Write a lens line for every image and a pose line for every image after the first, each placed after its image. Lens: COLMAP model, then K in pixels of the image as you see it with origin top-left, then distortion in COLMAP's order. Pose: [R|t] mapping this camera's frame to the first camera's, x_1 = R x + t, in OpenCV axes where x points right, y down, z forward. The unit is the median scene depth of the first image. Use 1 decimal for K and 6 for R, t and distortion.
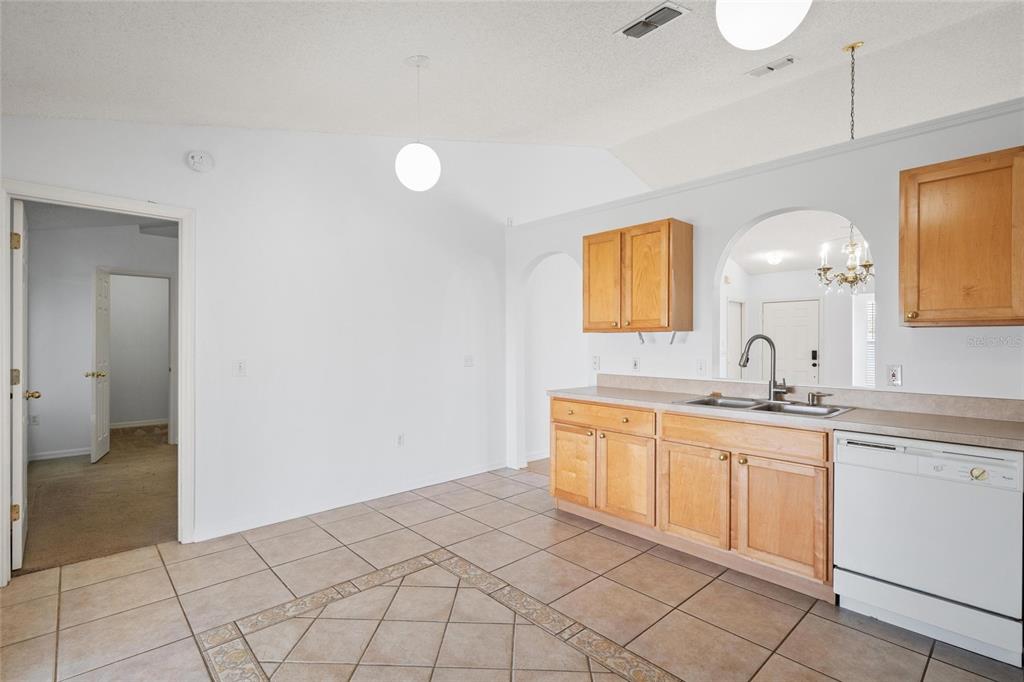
lens RADIAL K [[477.7, 0, 509.2], [0, 477.7, 344.0], [0, 0, 1]] dist [0.002087, -0.000698]
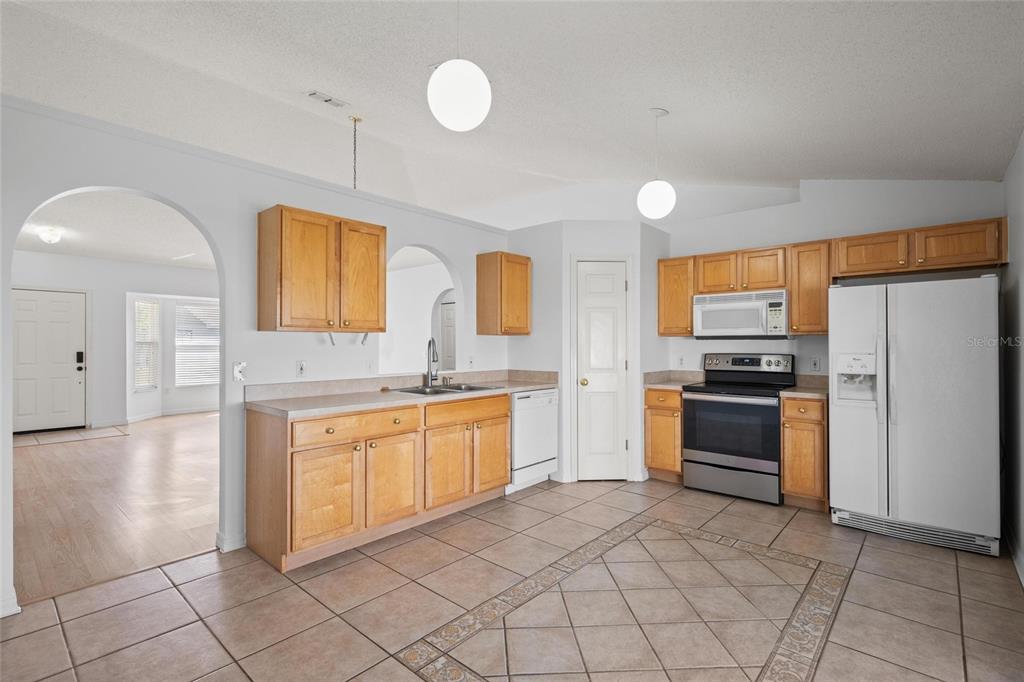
lens RADIAL K [[477.7, 0, 508.5], [0, 477.7, 338.0], [0, 0, 1]] dist [0.002087, -0.000698]
pose [[-0.098440, 0.008254, 0.995109, -0.814118], [0.002140, 0.999965, -0.008082, -0.006785], [-0.995141, 0.001334, -0.098454, 0.902851]]
